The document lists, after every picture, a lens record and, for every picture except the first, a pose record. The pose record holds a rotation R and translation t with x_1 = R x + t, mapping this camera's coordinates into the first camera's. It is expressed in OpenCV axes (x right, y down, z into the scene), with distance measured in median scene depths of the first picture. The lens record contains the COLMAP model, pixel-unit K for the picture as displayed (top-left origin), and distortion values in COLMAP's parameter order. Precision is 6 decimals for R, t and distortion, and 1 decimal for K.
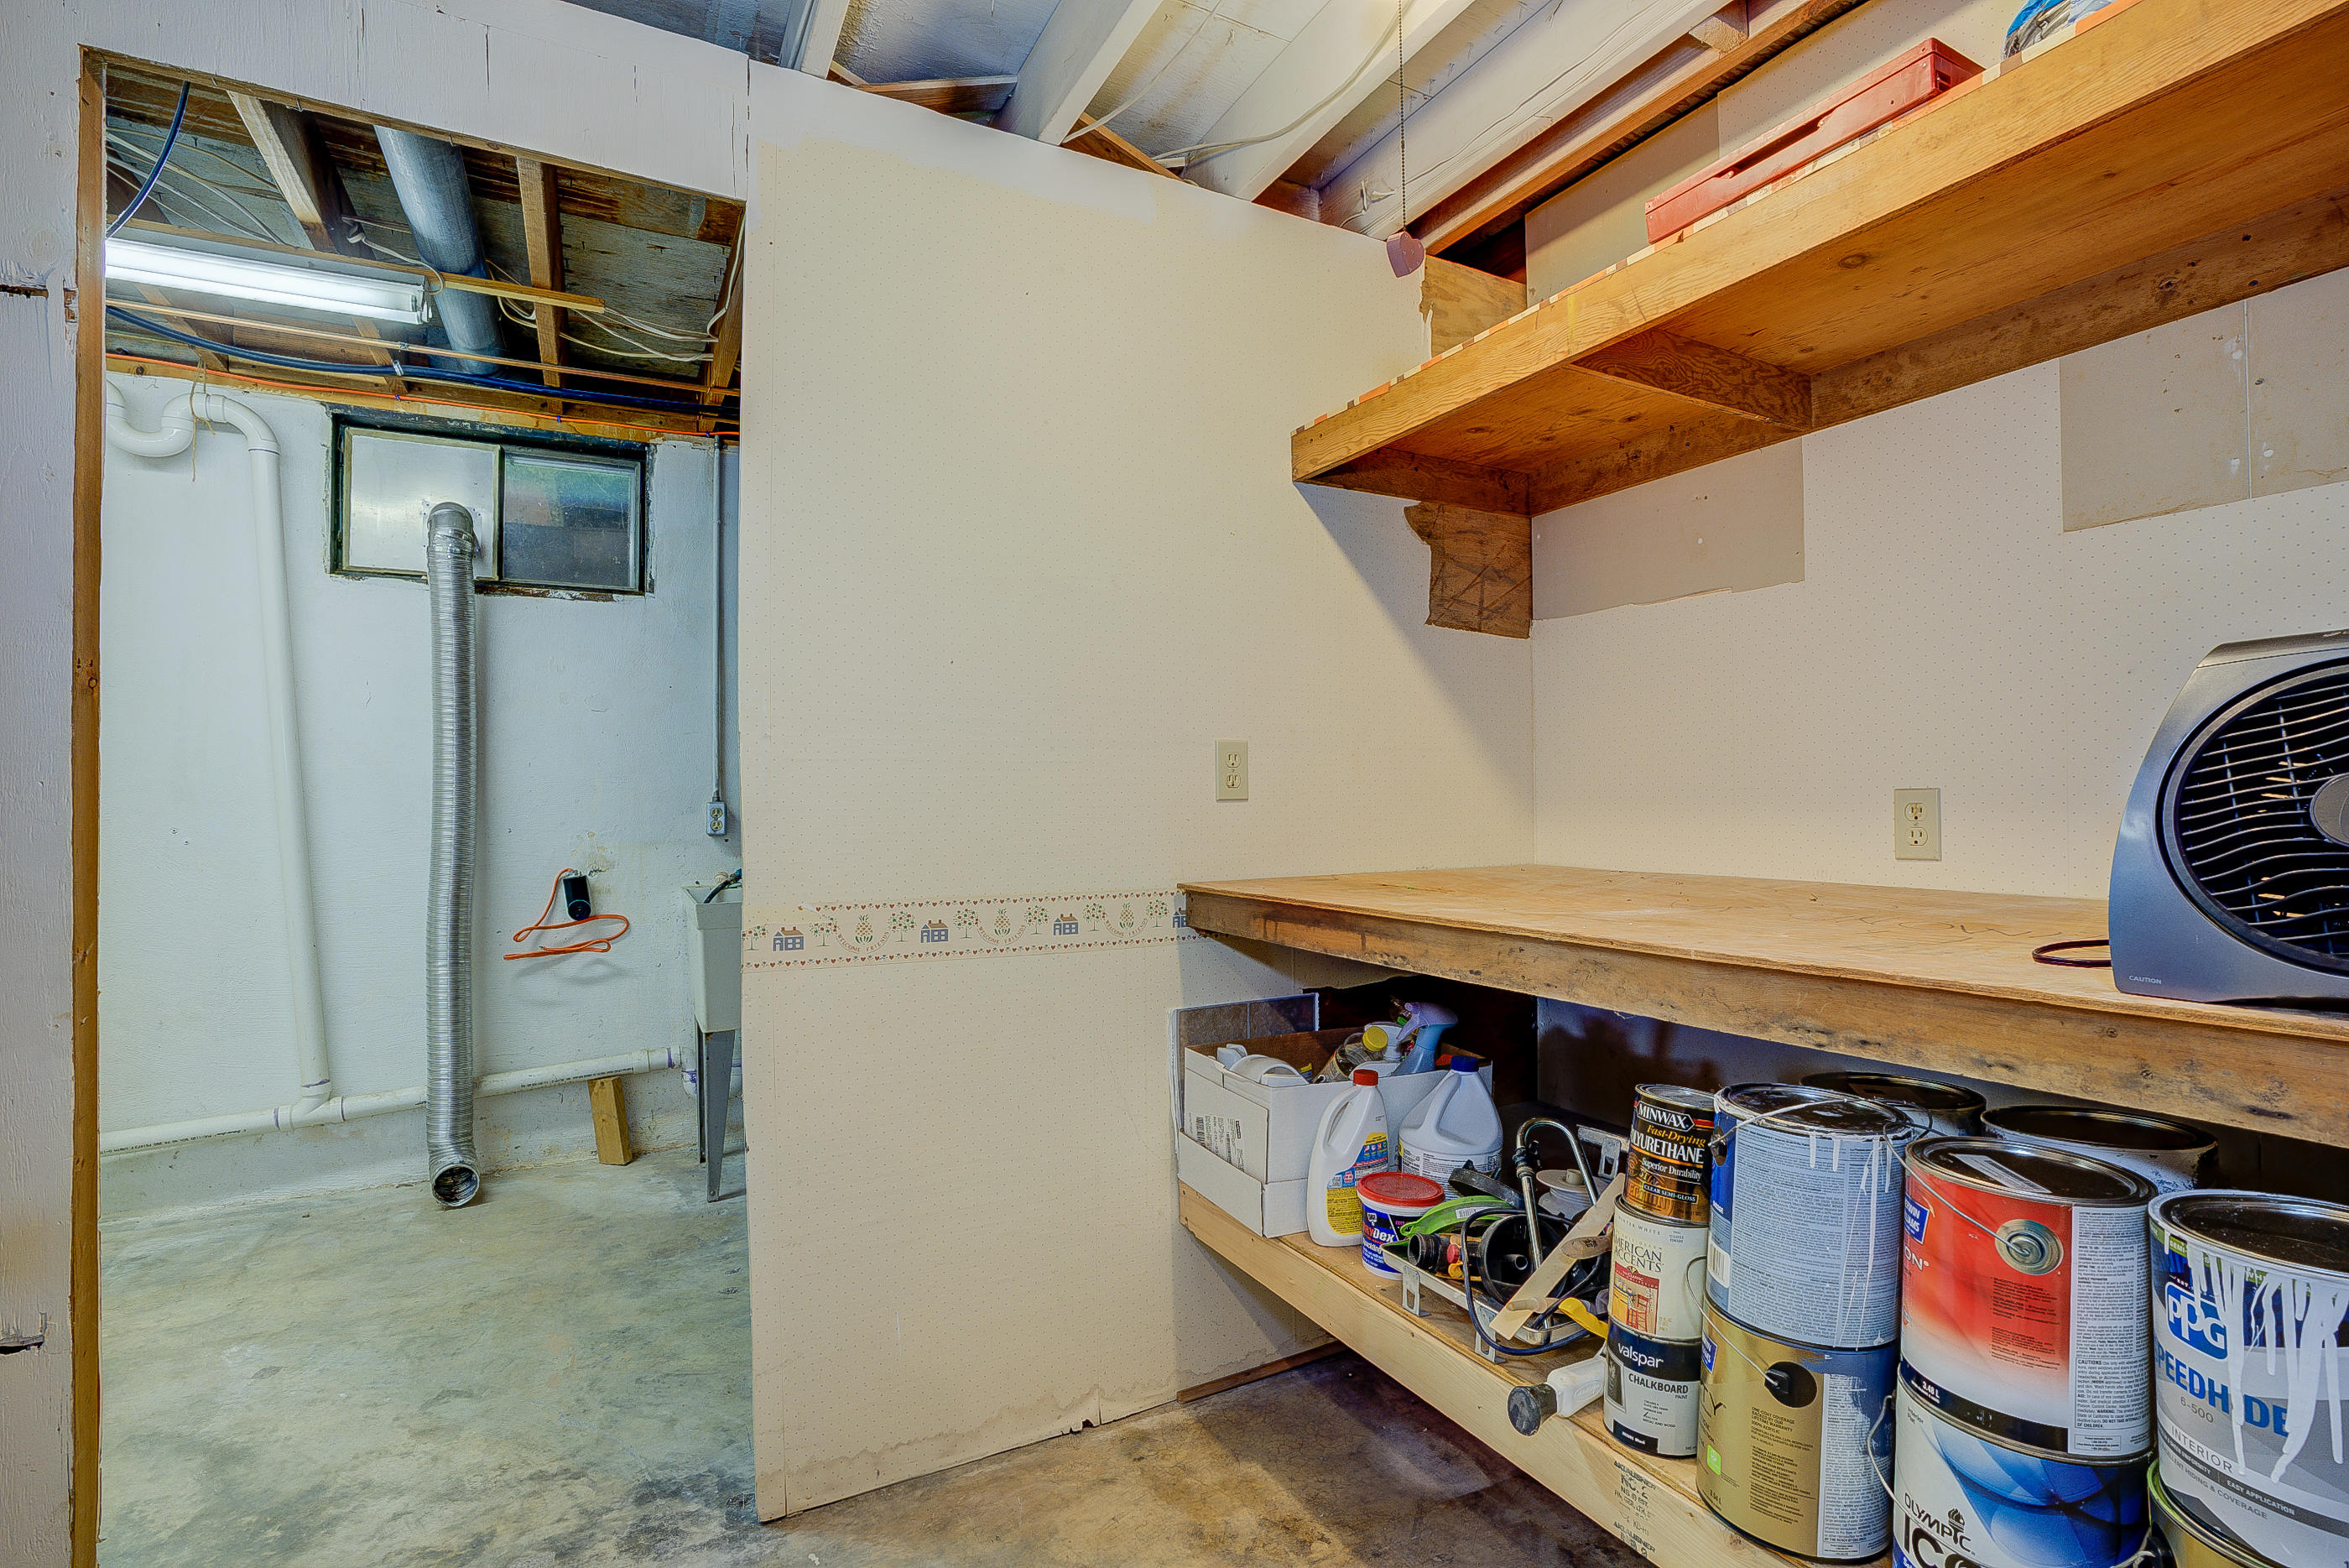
lens RADIAL K [[1082.9, 0, 1178.0], [0, 1082.9, 795.4], [0, 0, 1]] dist [-0.061473, 0.019289]
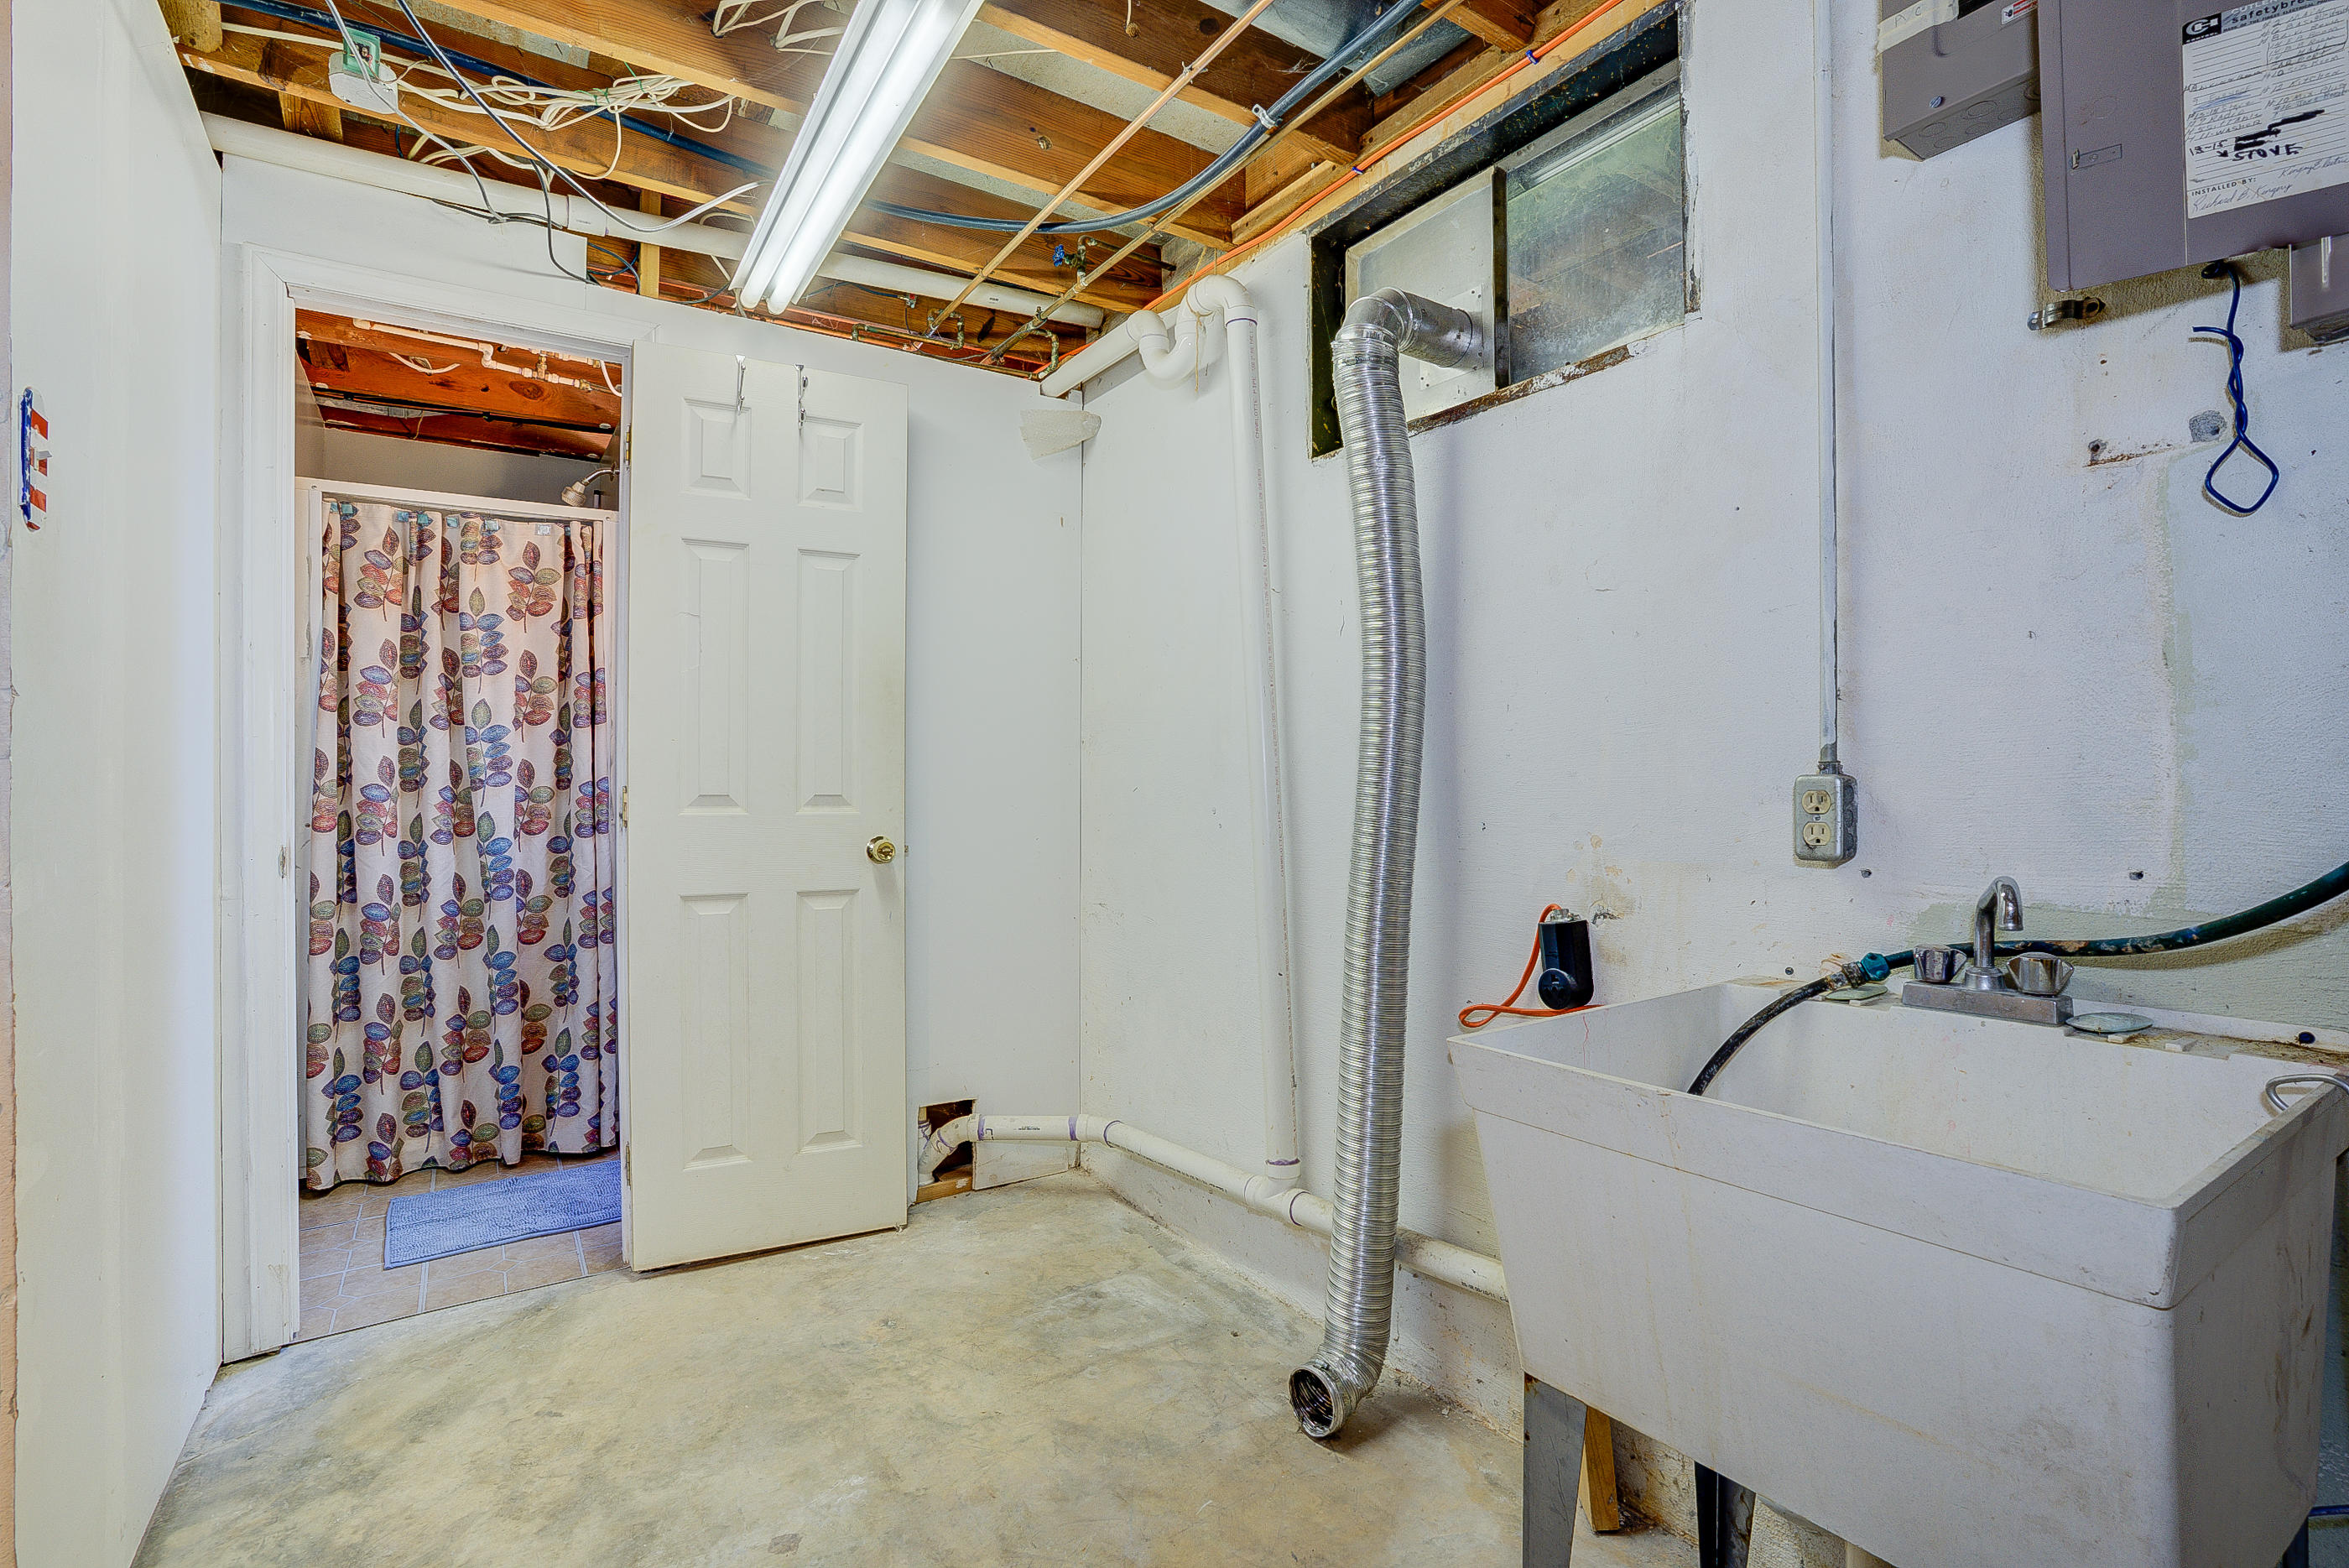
lens RADIAL K [[1082.9, 0, 1182.1], [0, 1082.9, 801.3], [0, 0, 1]] dist [-0.061473, 0.019289]
pose [[0.085913, 0.010220, -0.996250, -0.085000], [0.006628, 0.999919, 0.010829, 0.014398], [0.996281, -0.007533, 0.085838, 0.925363]]
